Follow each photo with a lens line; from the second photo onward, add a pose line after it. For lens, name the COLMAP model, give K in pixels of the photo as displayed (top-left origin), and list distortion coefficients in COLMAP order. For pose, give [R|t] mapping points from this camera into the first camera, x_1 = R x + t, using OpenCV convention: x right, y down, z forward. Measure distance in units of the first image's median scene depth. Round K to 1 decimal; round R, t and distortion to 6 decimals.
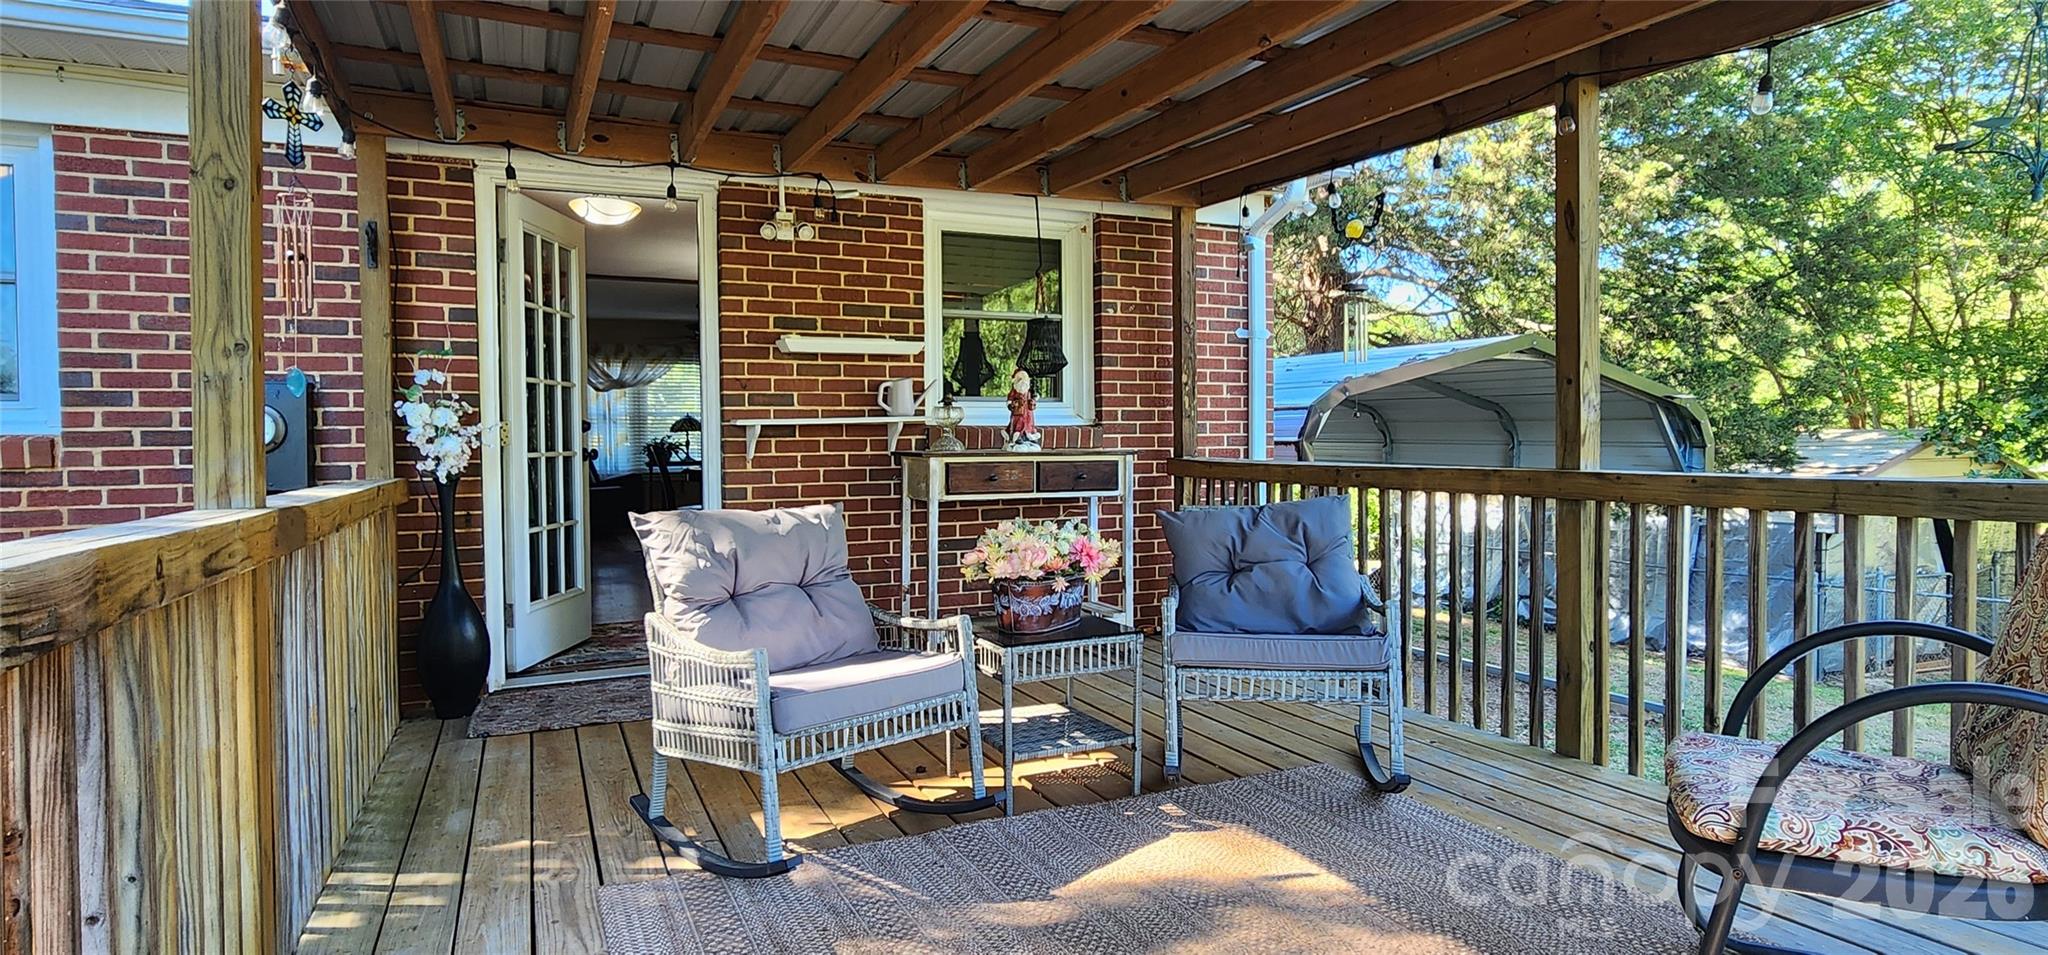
lens RADIAL K [[1097.0, 0, 1023.8], [0, 1097.0, 465.1], [0, 0, 1]] dist [0.000475, -0.000715]
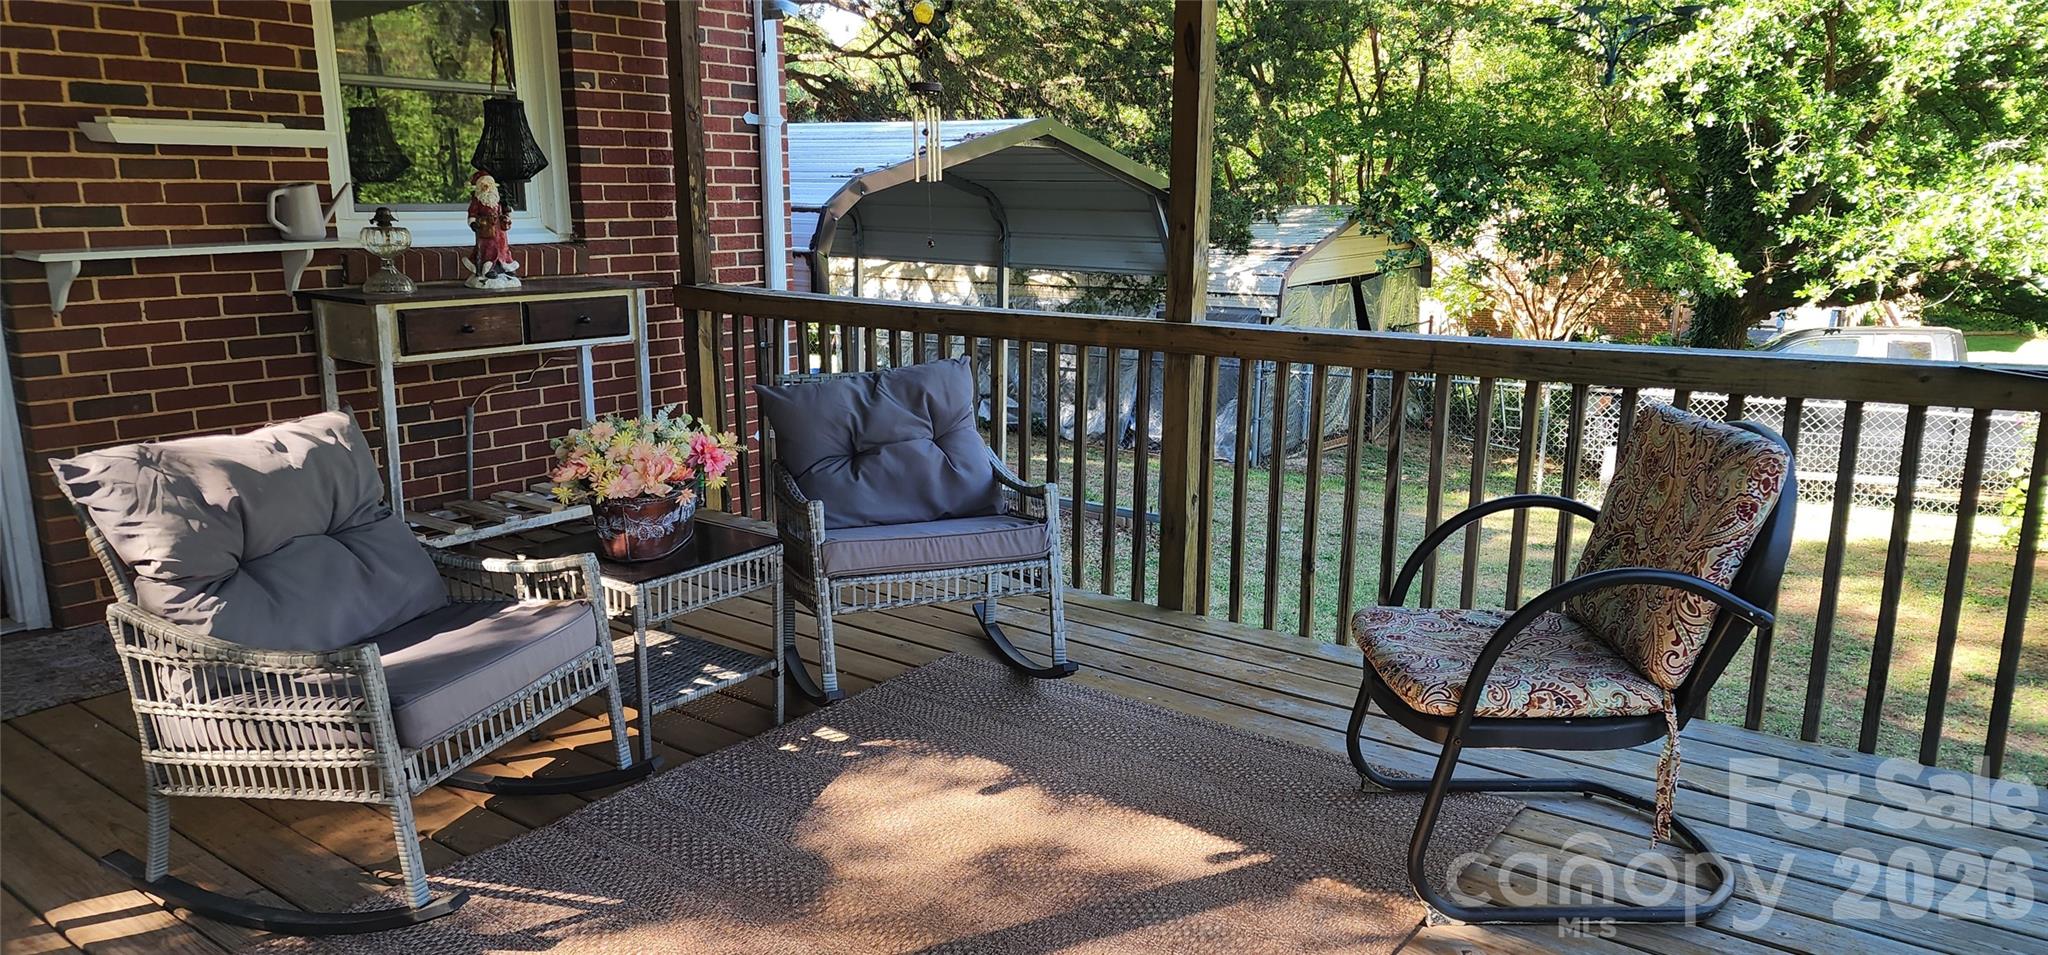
lens RADIAL K [[1372.4, 0, 1021.4], [0, 1372.4, 516.9], [0, 0, 1]] dist [0.091590, -0.078505]
pose [[0.884165, -0.100164, 0.456310, -0.140481], [0.003608, 0.978180, 0.207728, -0.057999], [-0.467160, -0.182020, 0.865234, -0.005244]]
